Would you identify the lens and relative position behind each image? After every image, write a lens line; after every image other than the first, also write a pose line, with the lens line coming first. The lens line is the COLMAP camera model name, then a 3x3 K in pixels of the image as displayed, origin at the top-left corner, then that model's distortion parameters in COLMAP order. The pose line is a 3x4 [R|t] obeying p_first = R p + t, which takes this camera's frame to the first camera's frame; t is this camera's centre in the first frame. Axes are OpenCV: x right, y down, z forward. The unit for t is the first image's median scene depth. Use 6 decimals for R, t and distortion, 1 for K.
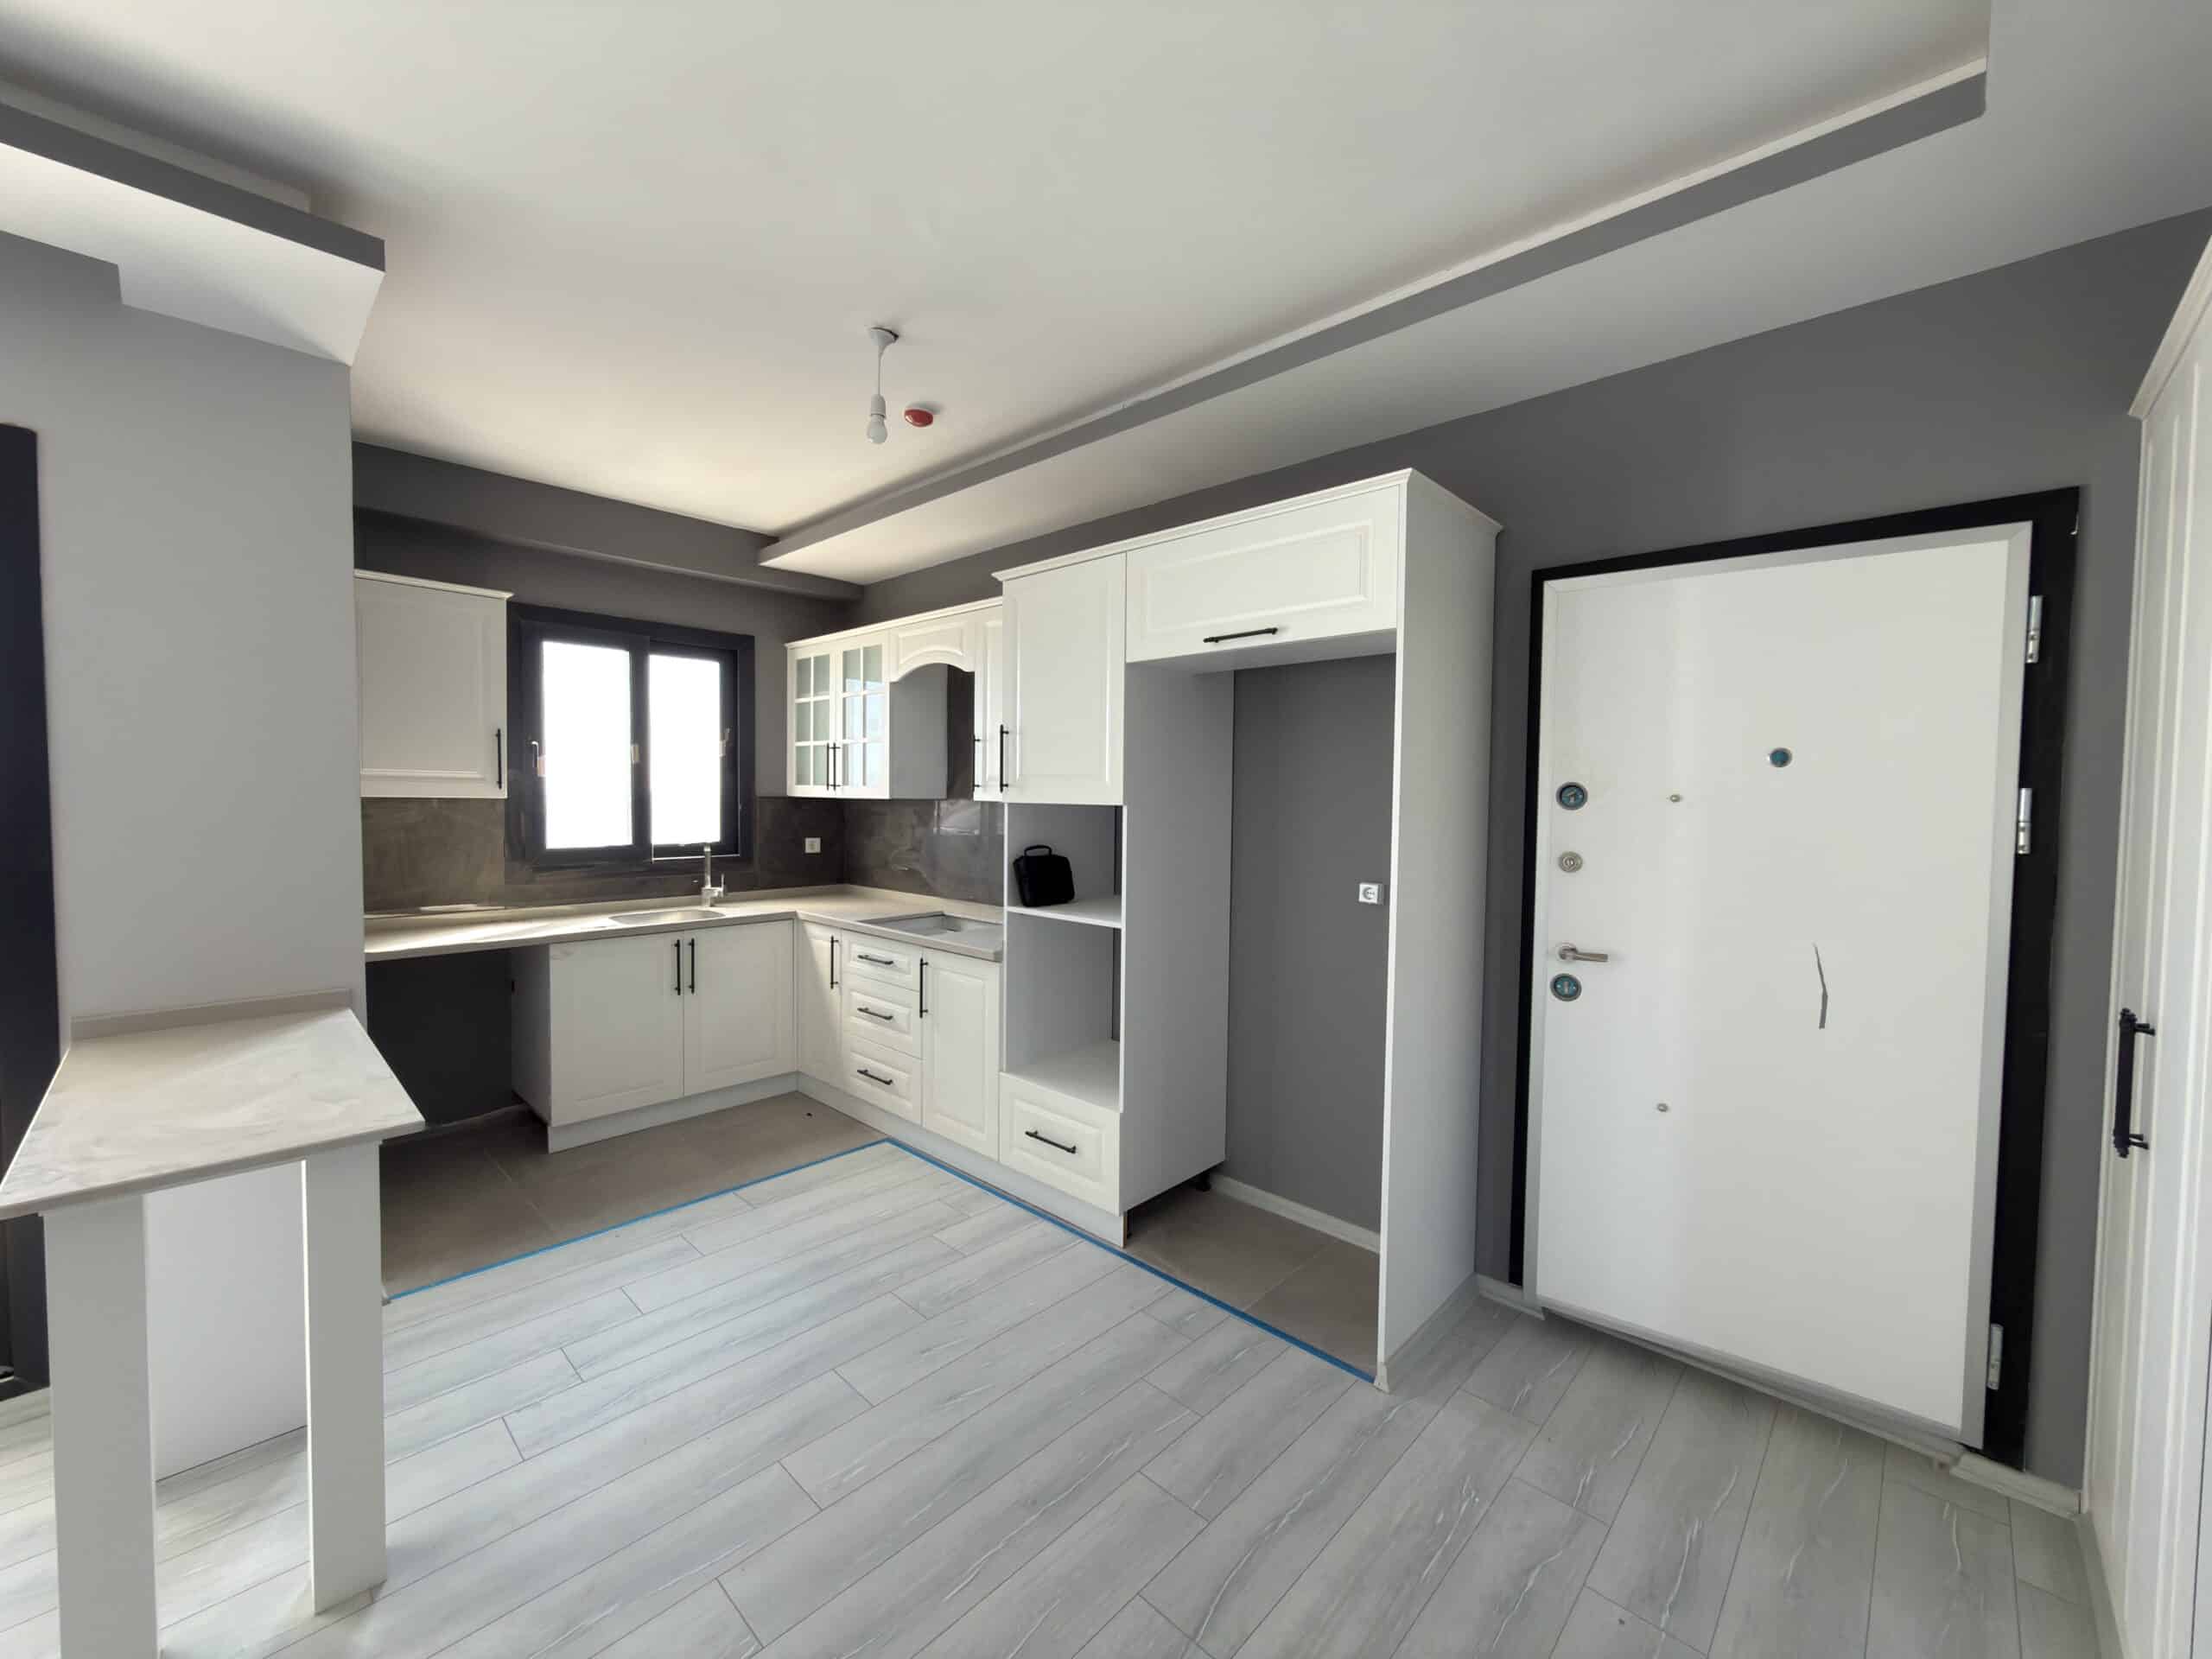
lens RADIAL K [[876.0, 0, 1108.0], [0, 876.0, 827.3], [0, 0, 1]] dist [-0.001104, 0.000220]
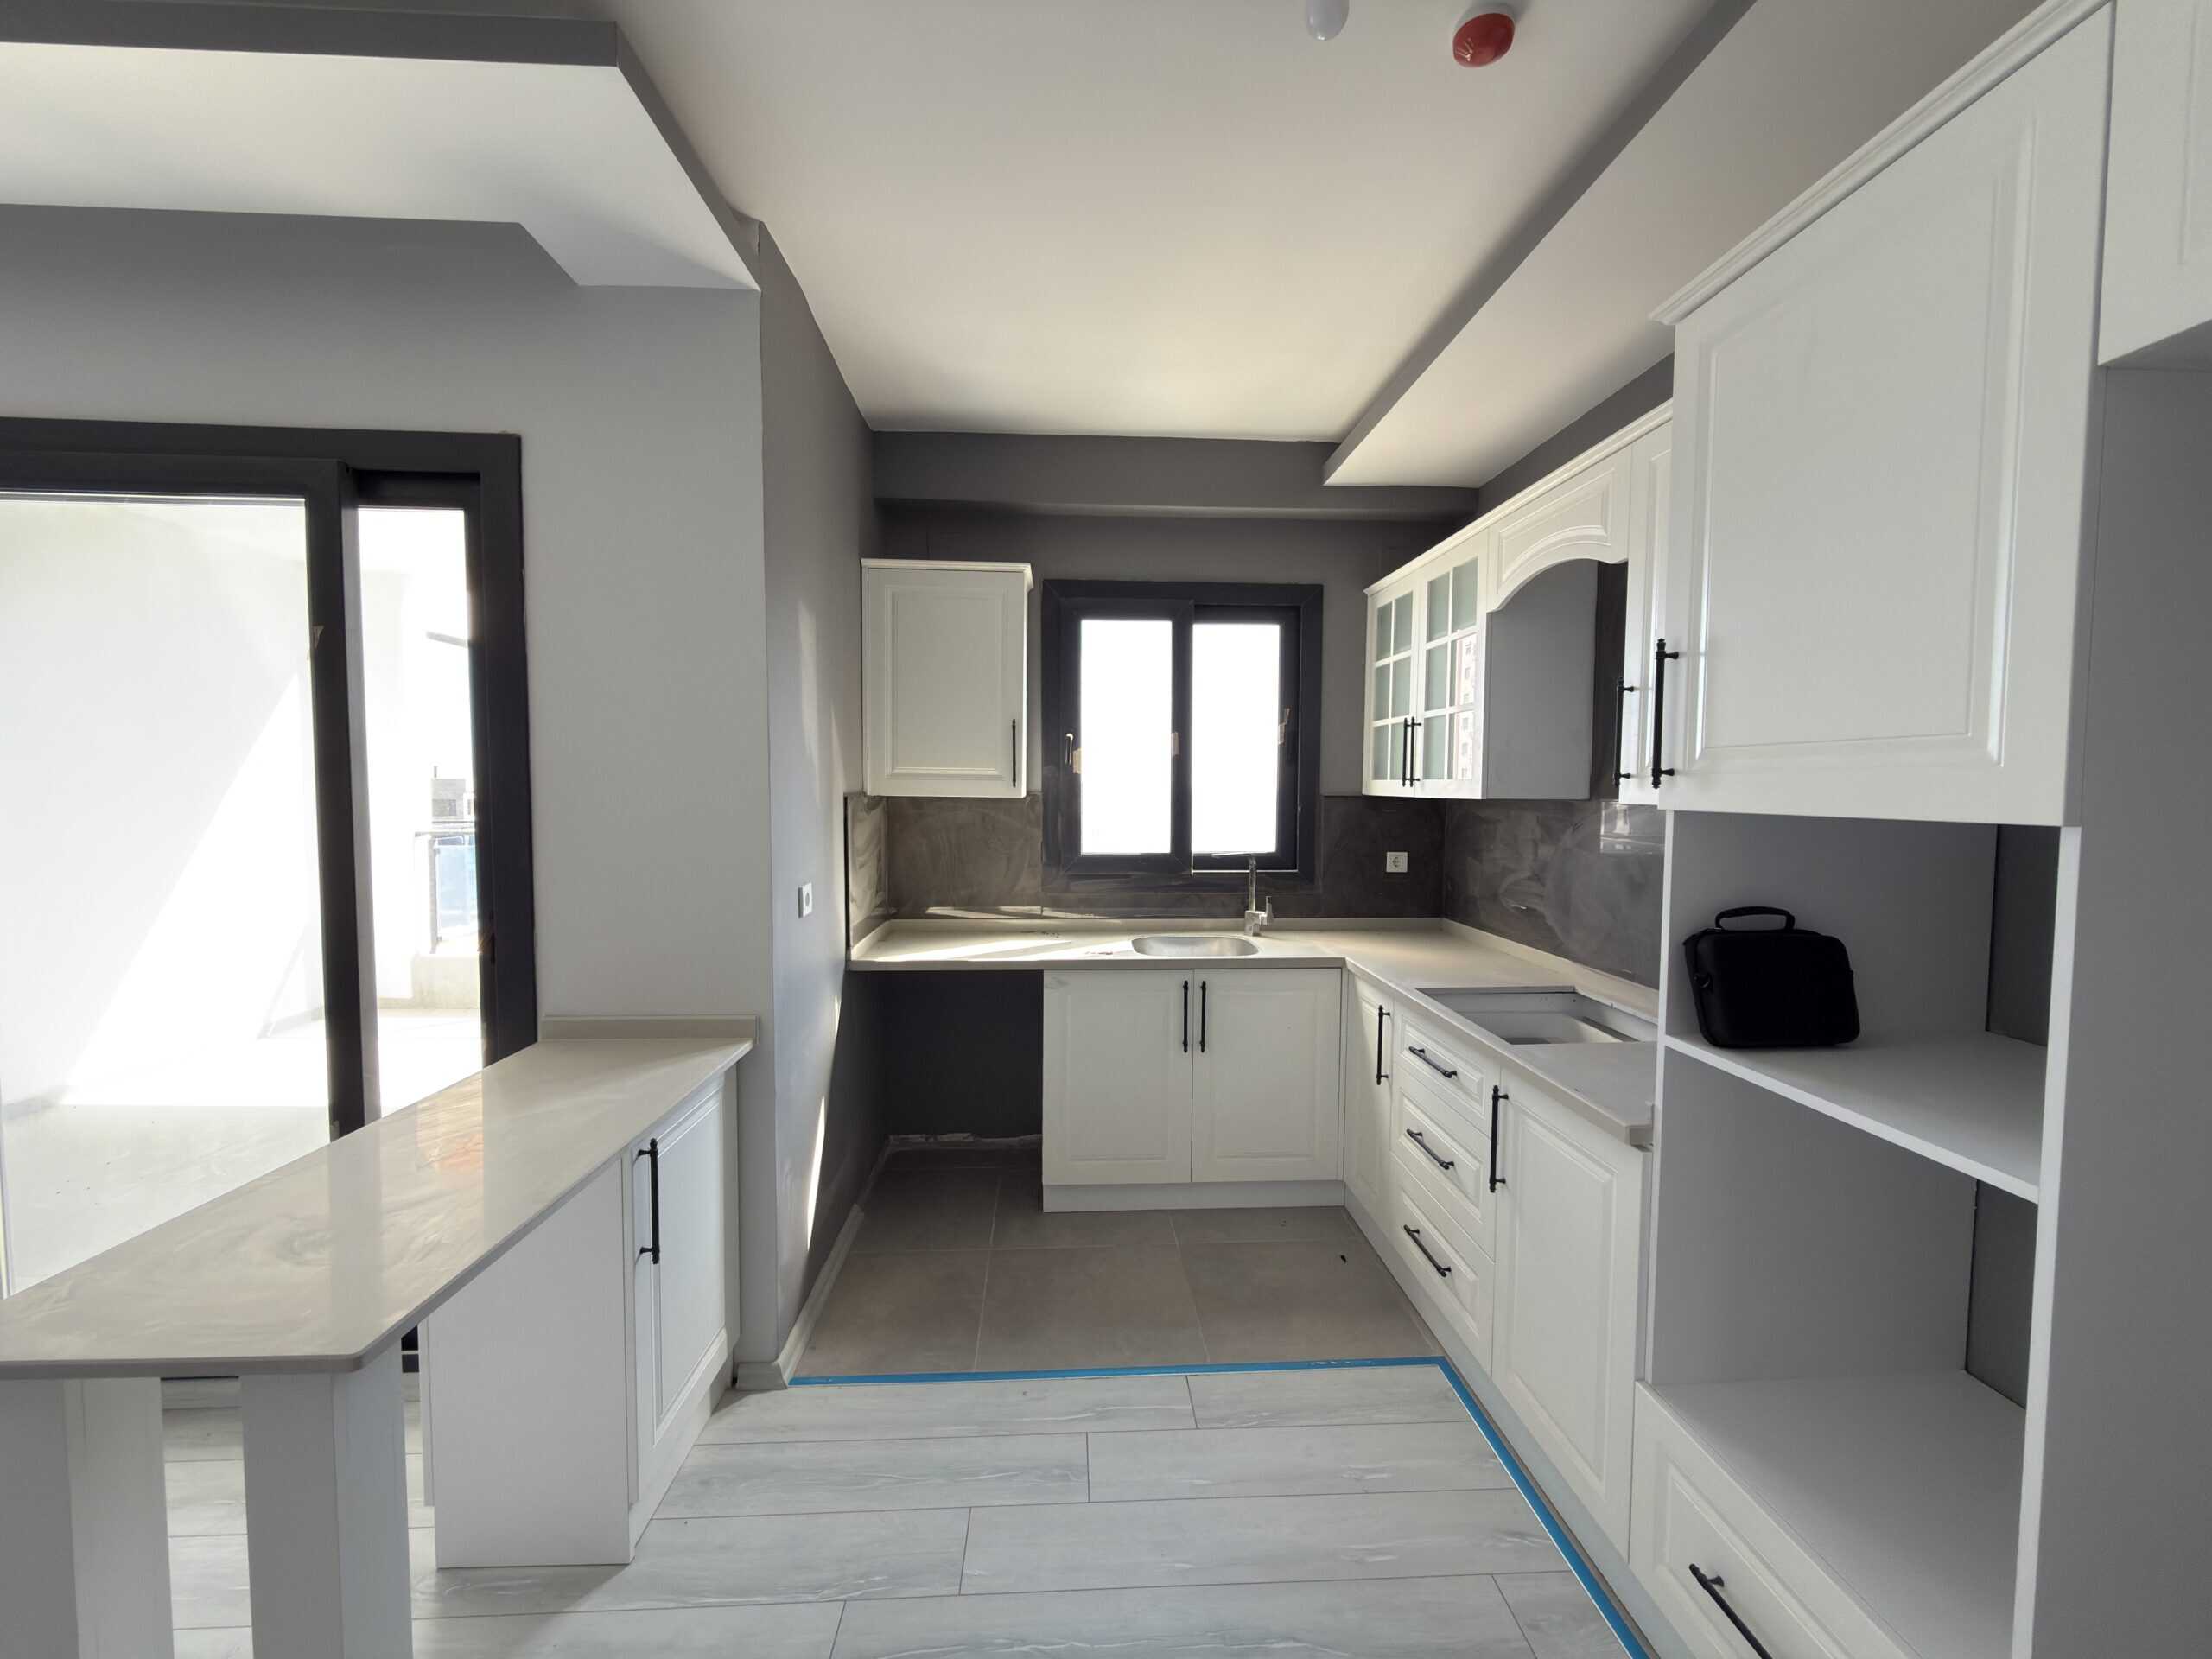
lens RADIAL K [[876.0, 0, 1108.0], [0, 876.0, 827.3], [0, 0, 1]] dist [-0.001104, 0.000220]
pose [[0.724488, 0.025548, -0.688813, -0.011249], [-0.023554, 0.999647, 0.012303, -0.015500], [0.688884, 0.007311, 0.724834, 0.403044]]
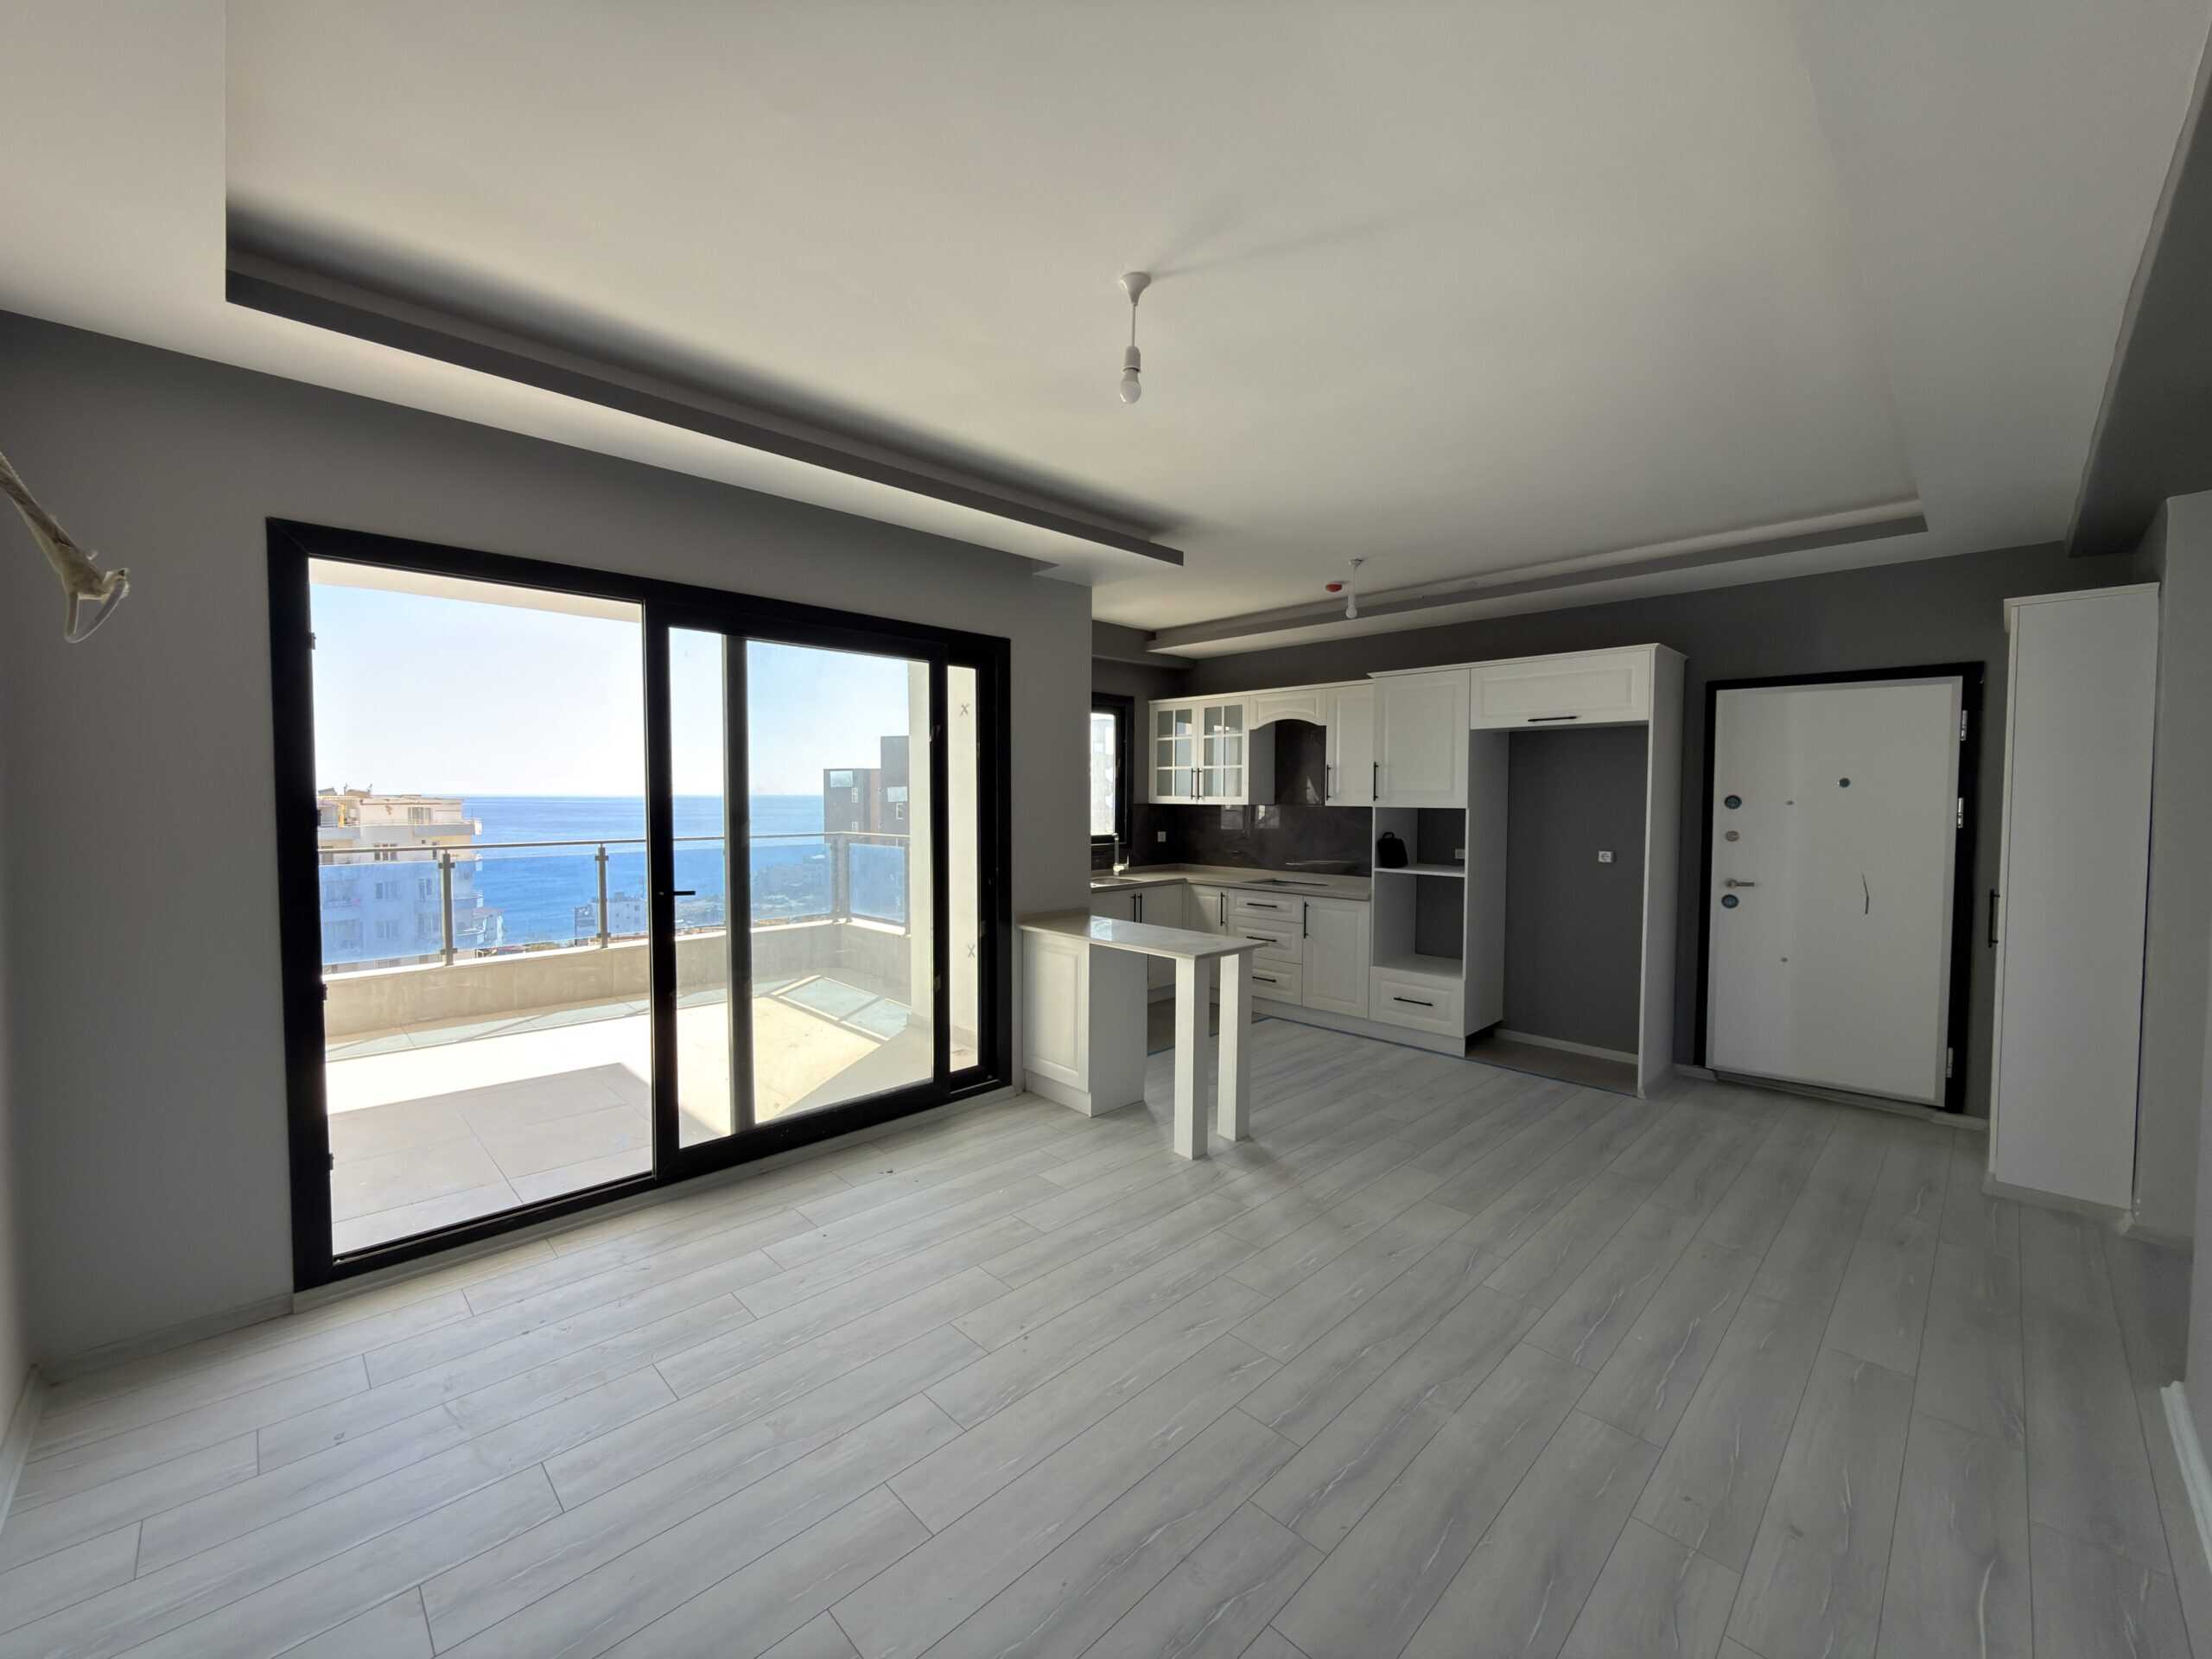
lens RADIAL K [[876.0, 0, 1108.0], [0, 876.0, 827.3], [0, 0, 1]] dist [-0.001104, 0.000220]
pose [[0.999277, -0.007291, -0.037326, -0.495604], [0.007260, 0.999973, -0.000957, 0.007719], [0.037332, 0.000685, 0.999303, -0.626844]]
